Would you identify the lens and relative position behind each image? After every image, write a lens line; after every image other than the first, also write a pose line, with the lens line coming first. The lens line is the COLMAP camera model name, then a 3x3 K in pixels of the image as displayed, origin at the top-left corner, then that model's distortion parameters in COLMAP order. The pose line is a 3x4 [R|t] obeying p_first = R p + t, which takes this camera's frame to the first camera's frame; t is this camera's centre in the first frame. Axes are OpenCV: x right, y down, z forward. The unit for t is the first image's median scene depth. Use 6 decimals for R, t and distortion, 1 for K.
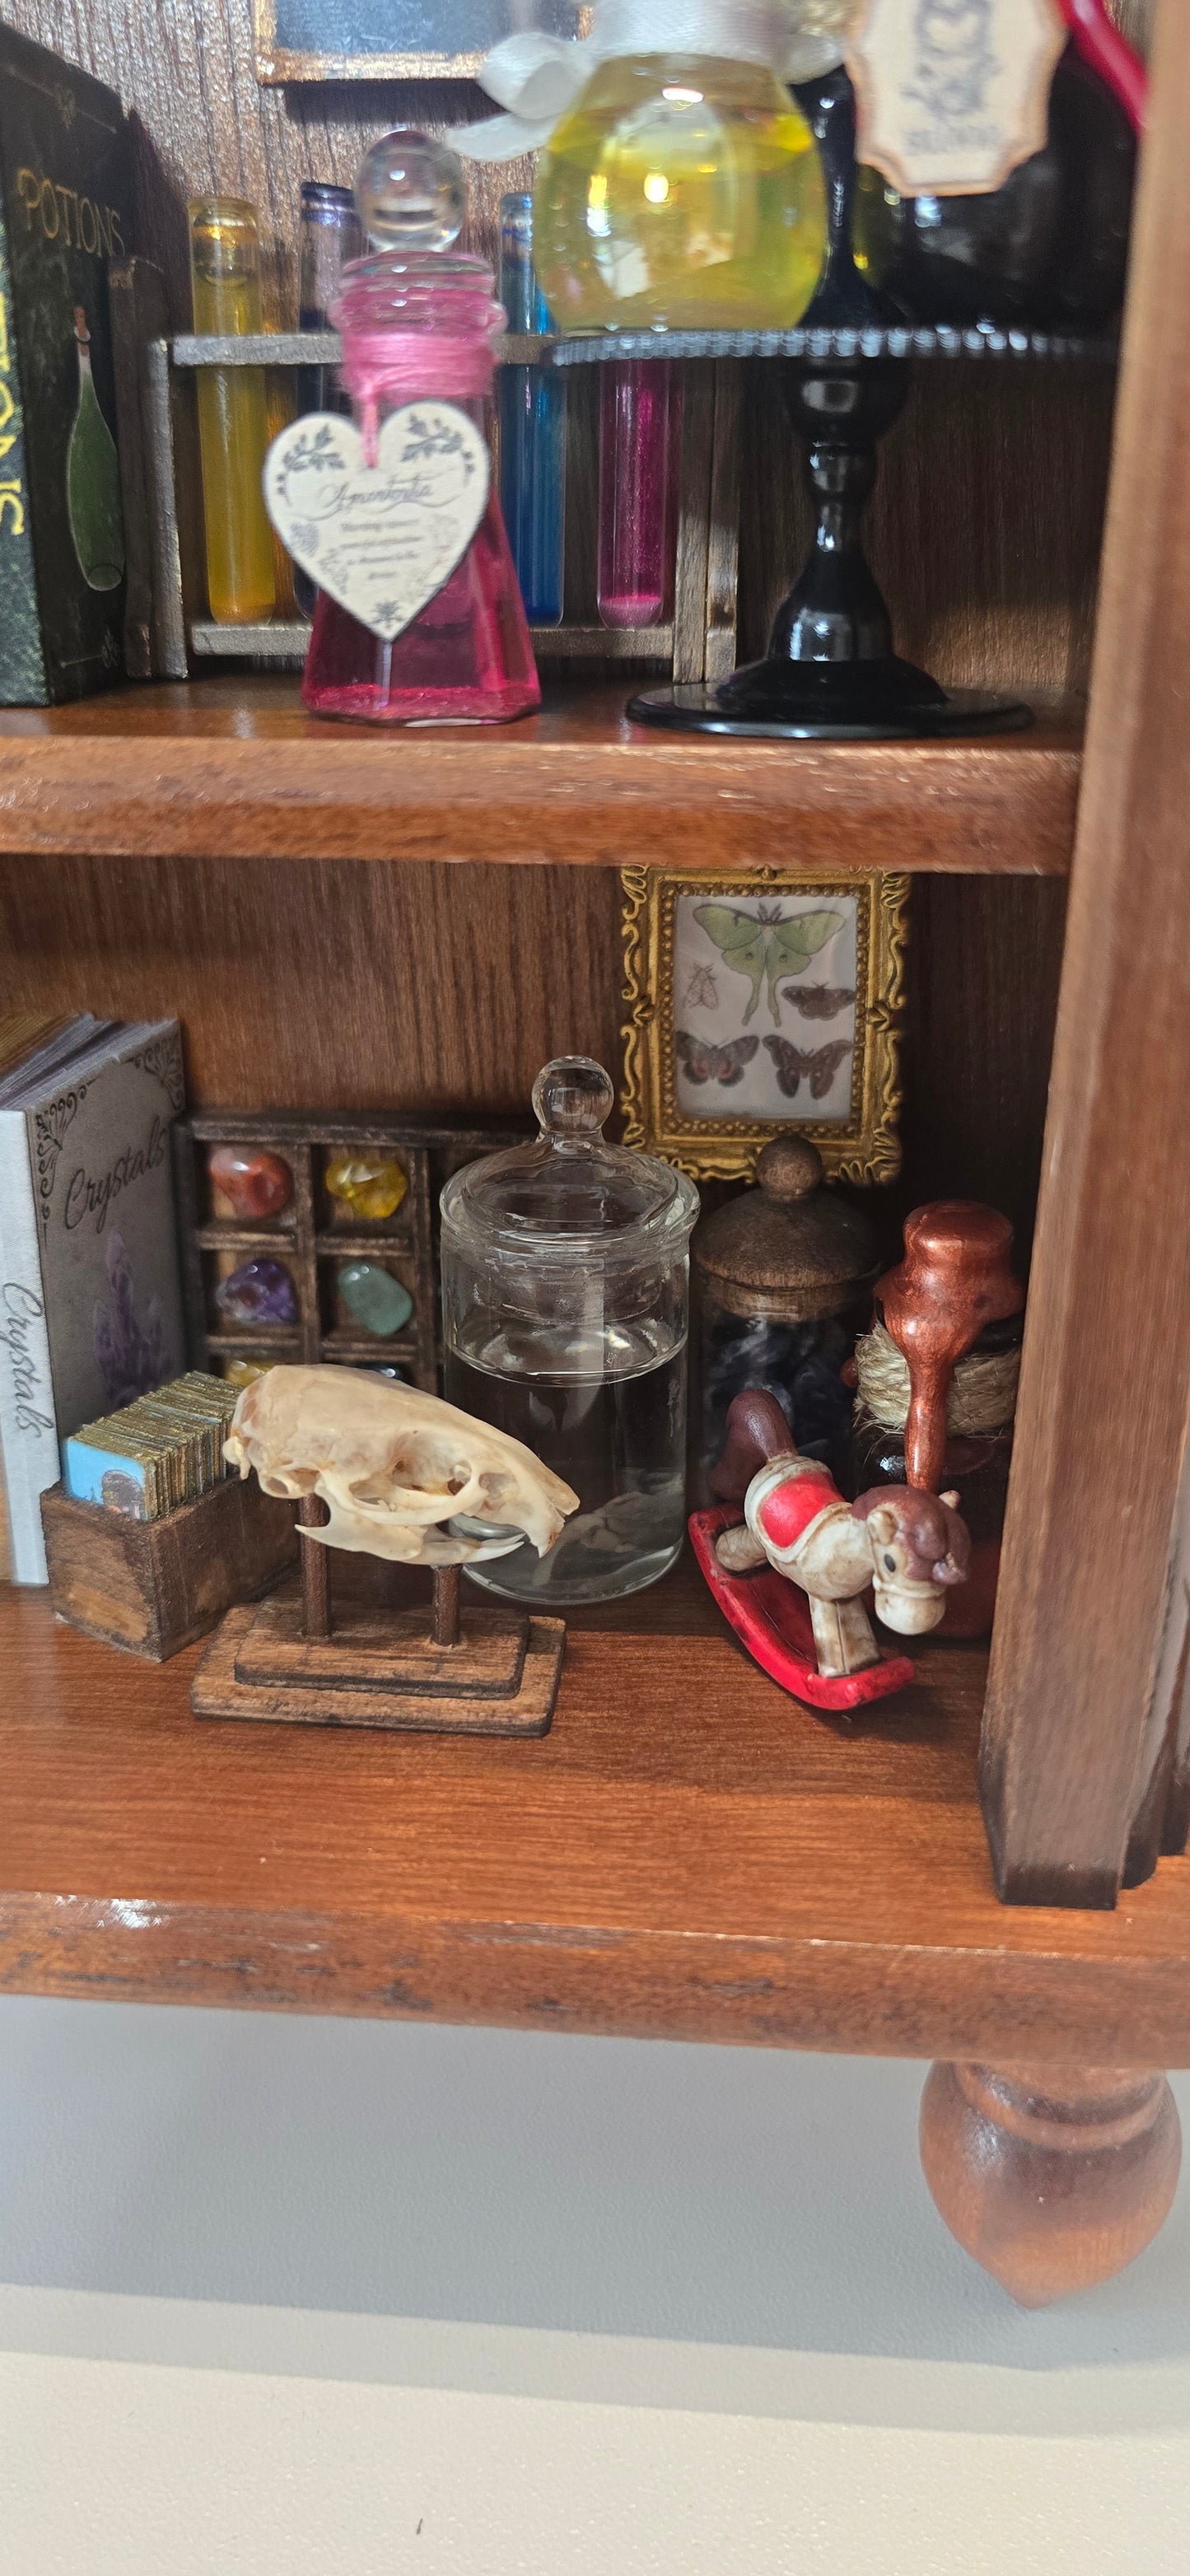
lens RADIAL K [[1914.6, 0, 605.1], [0, 1914.6, 1278.1], [0, 0, 1]] dist [-0.018741, -0.019462]
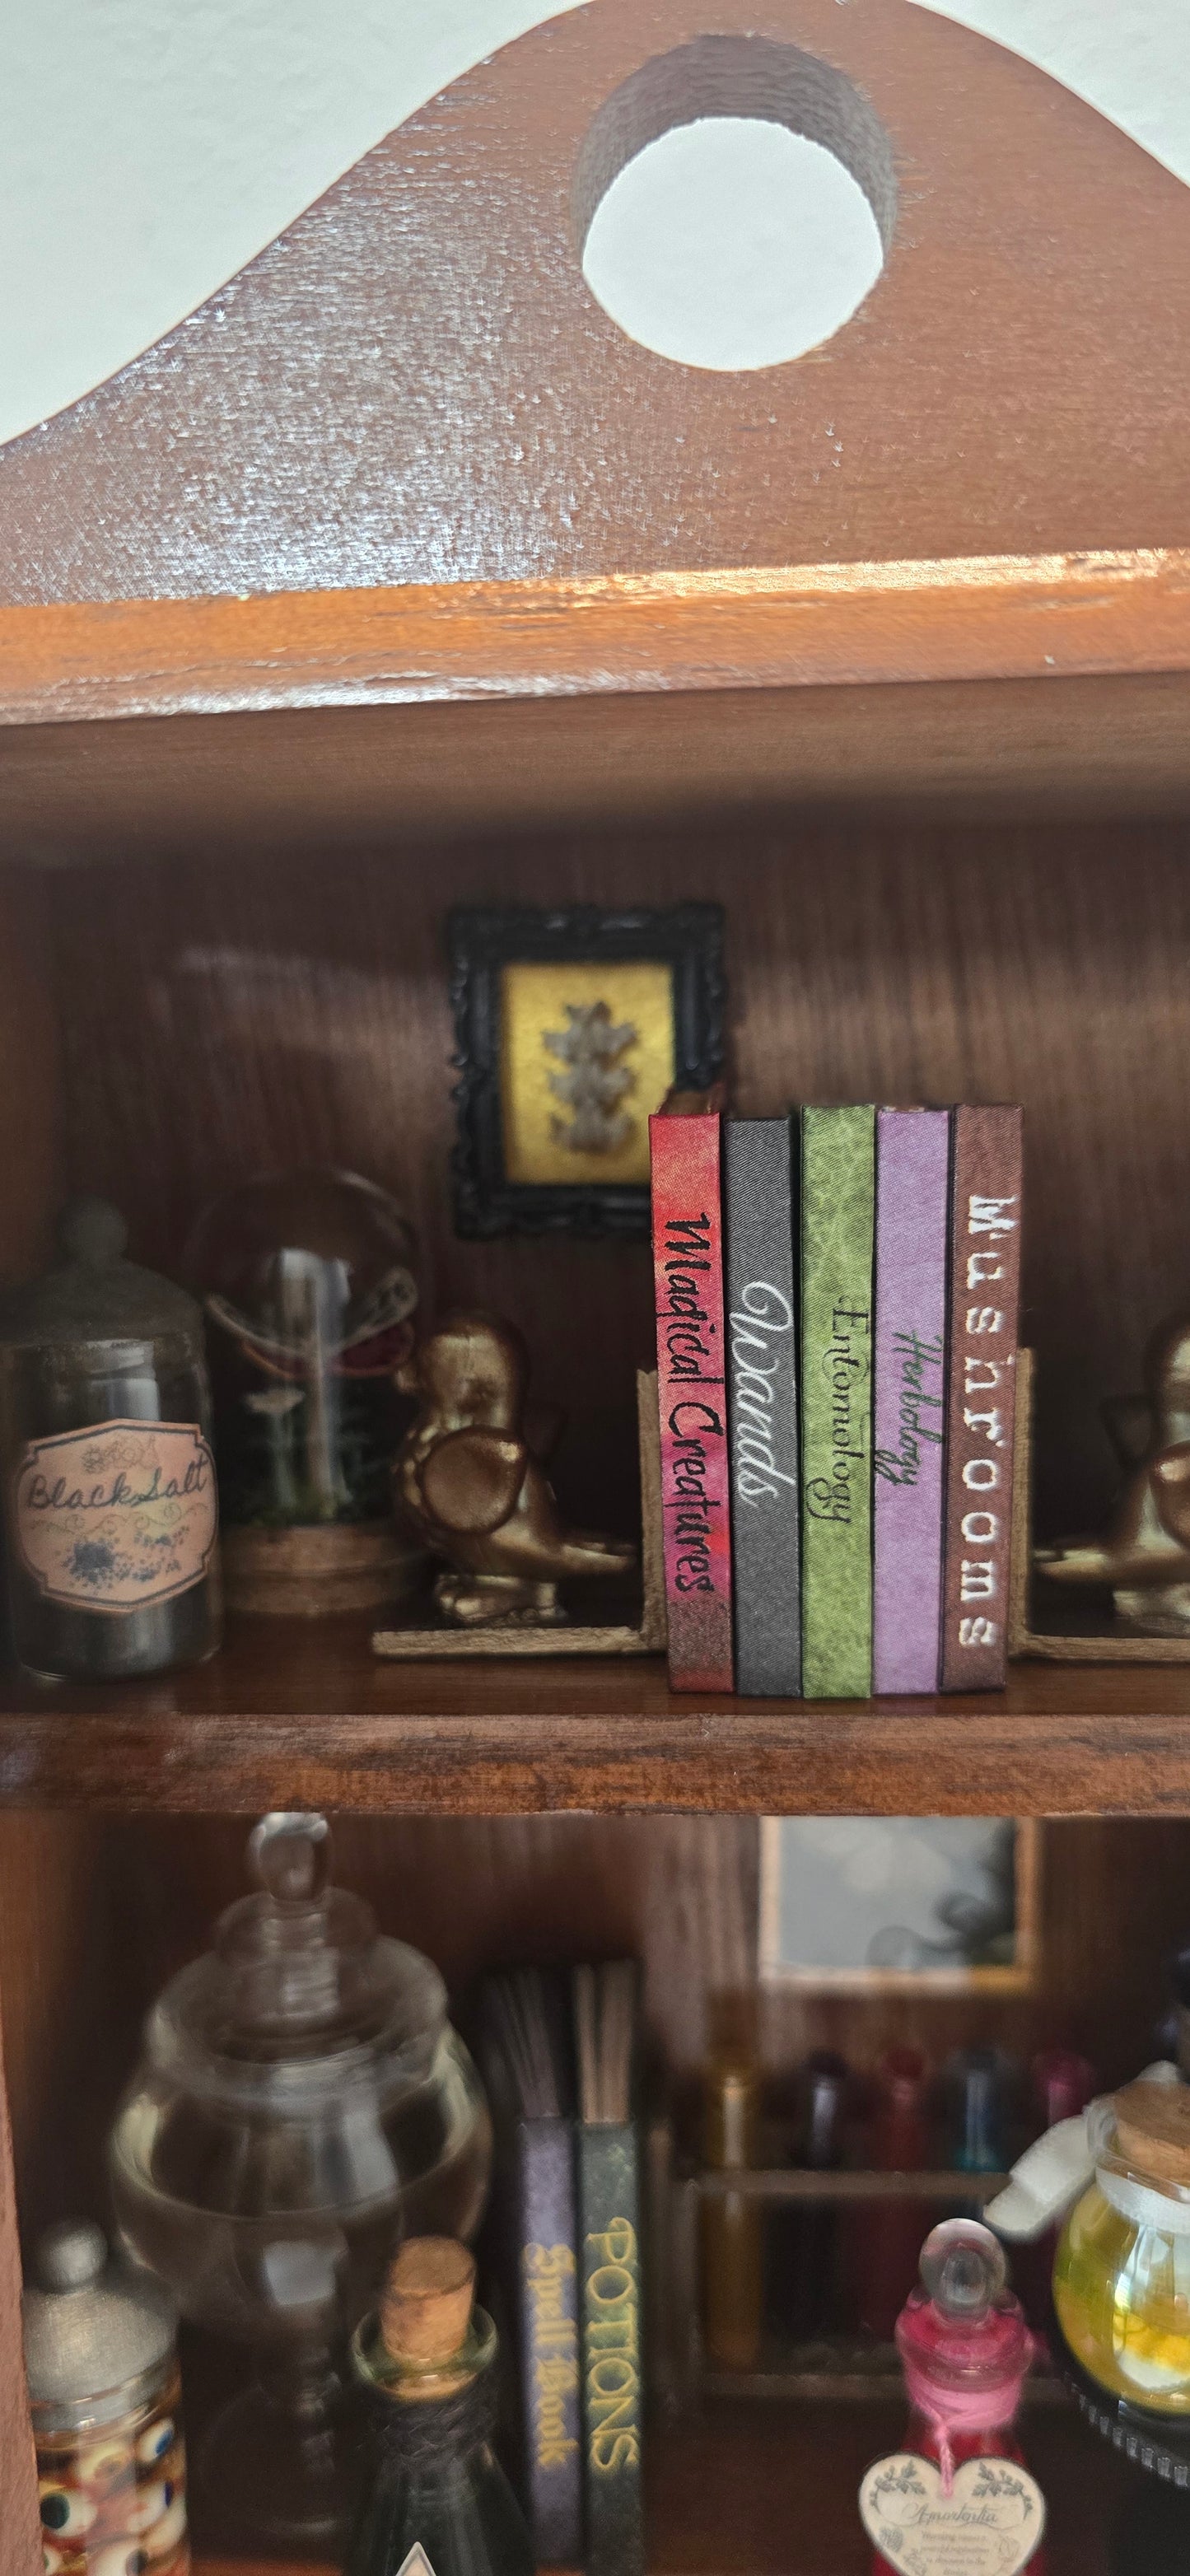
lens RADIAL K [[1940.0, 0, 583.1], [0, 1940.0, 1316.4], [0, 0, 1]] dist [-0.030865, -0.007265]
pose [[0.999487, -0.030505, -0.009726, -0.278199], [0.026852, 0.964078, -0.264260, -0.719466], [0.017438, 0.263864, 0.964402, -0.390165]]
